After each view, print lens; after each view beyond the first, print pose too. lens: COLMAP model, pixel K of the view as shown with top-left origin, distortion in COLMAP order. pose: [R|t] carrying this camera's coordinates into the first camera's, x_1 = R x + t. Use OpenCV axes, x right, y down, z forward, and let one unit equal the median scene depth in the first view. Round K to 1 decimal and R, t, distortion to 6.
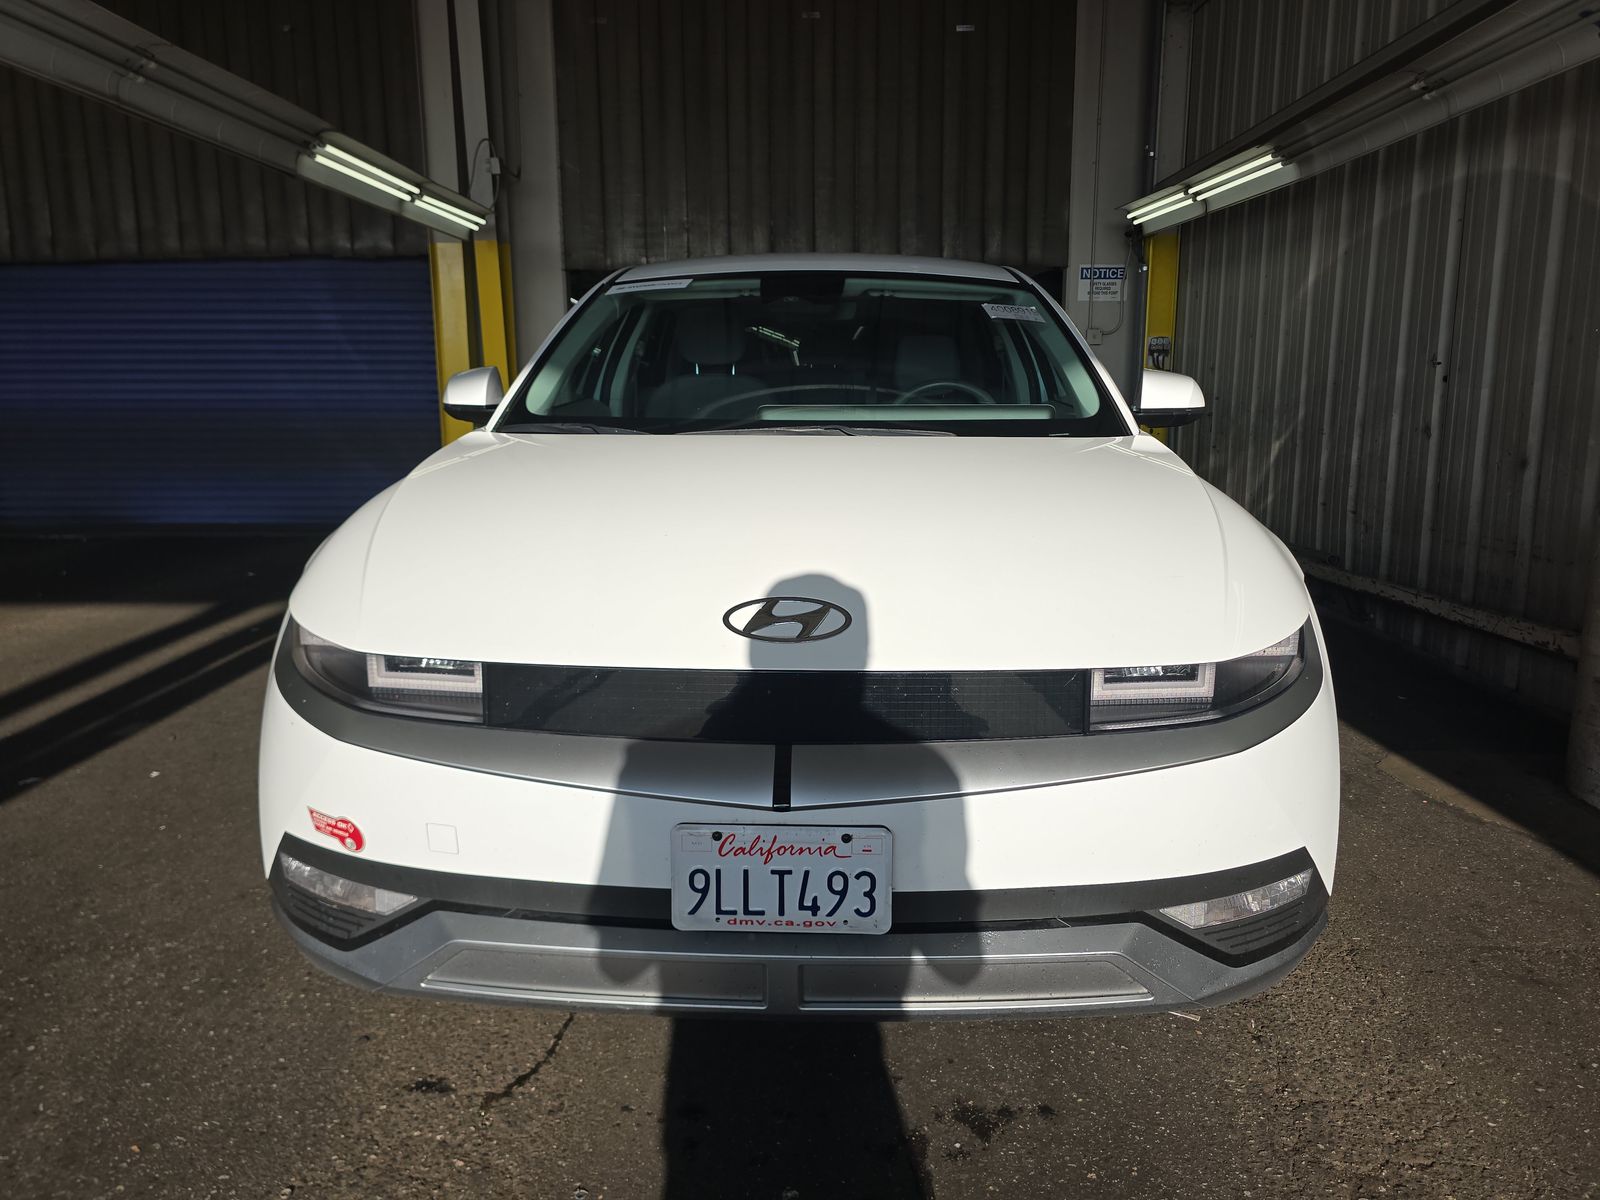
lens RADIAL K [[1067.8, 0, 803.7], [0, 1067.8, 596.2], [0, 0, 1]] dist [0.021648, -0.015158]
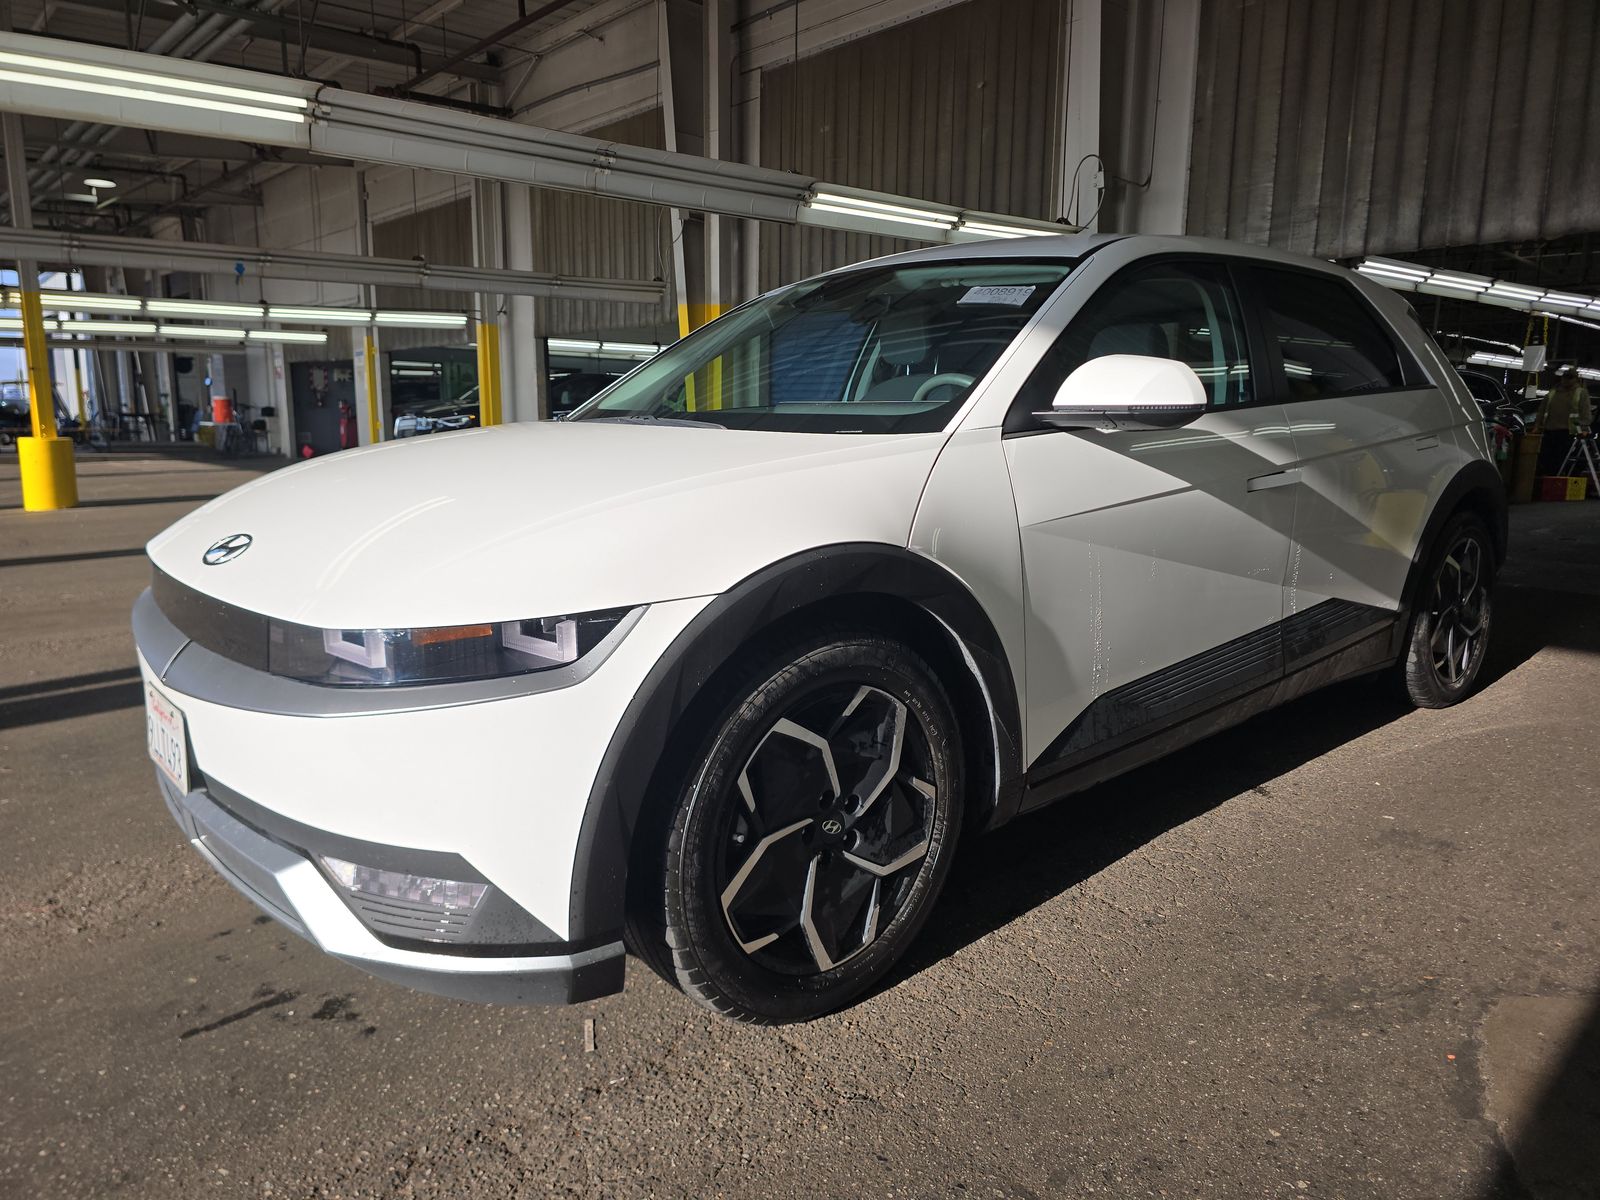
lens RADIAL K [[1067.8, 0, 802.5], [0, 1067.8, 605.4], [0, 0, 1]] dist [0.021648, -0.015158]
pose [[0.685400, 0.132039, -0.716095, 0.615594], [-0.139506, 0.989016, 0.048836, -0.031774], [0.714678, 0.066427, 0.696292, 0.257023]]
